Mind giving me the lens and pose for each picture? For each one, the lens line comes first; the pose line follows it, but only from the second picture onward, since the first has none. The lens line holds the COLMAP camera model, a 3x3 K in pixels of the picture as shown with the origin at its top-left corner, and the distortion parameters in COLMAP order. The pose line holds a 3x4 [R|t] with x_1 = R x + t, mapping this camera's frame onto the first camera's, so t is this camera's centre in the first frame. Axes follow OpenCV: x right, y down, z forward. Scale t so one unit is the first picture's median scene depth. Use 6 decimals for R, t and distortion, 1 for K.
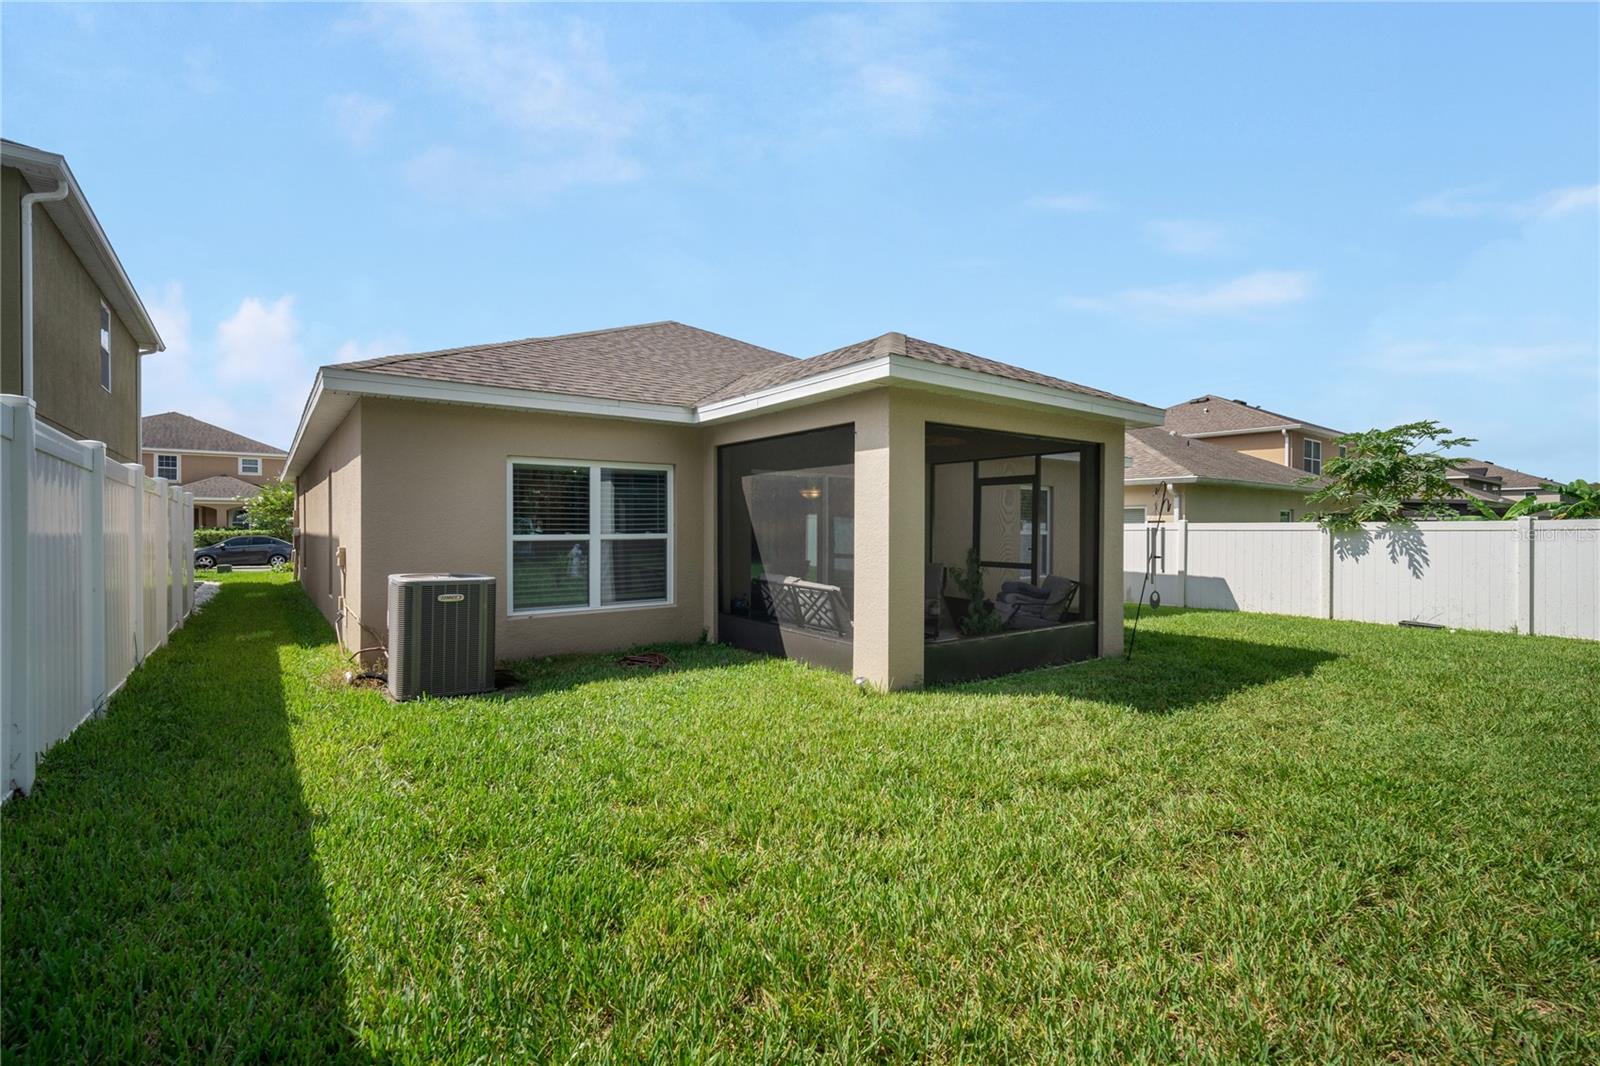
lens RADIAL K [[721.6, 0, 800.0], [0, 721.6, 533.0], [0, 0, 1]] dist [-0.000648, 0.001375]
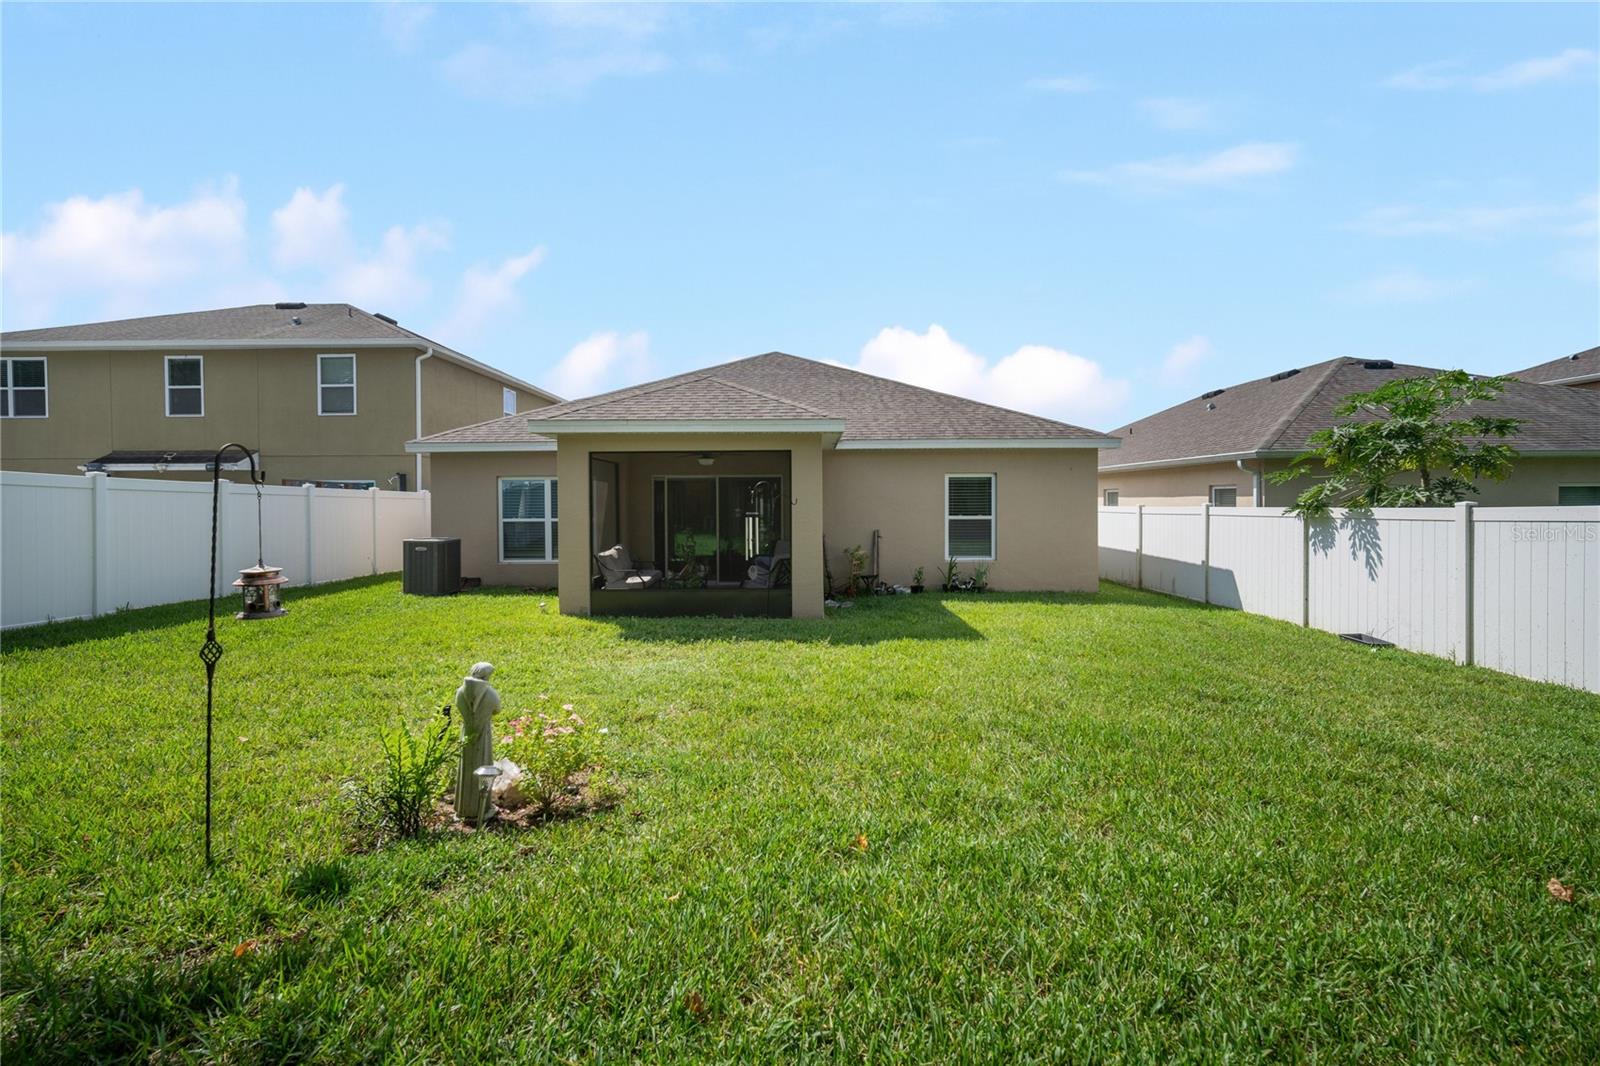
lens RADIAL K [[709.6, 0, 798.8], [0, 709.6, 516.6], [0, 0, 1]] dist [0.000493, 0.001407]
pose [[0.782775, 0.005693, -0.622279, 1.749219], [0.000187, 0.999956, 0.009384, -0.026377], [0.622305, -0.007462, 0.782739, 0.049135]]
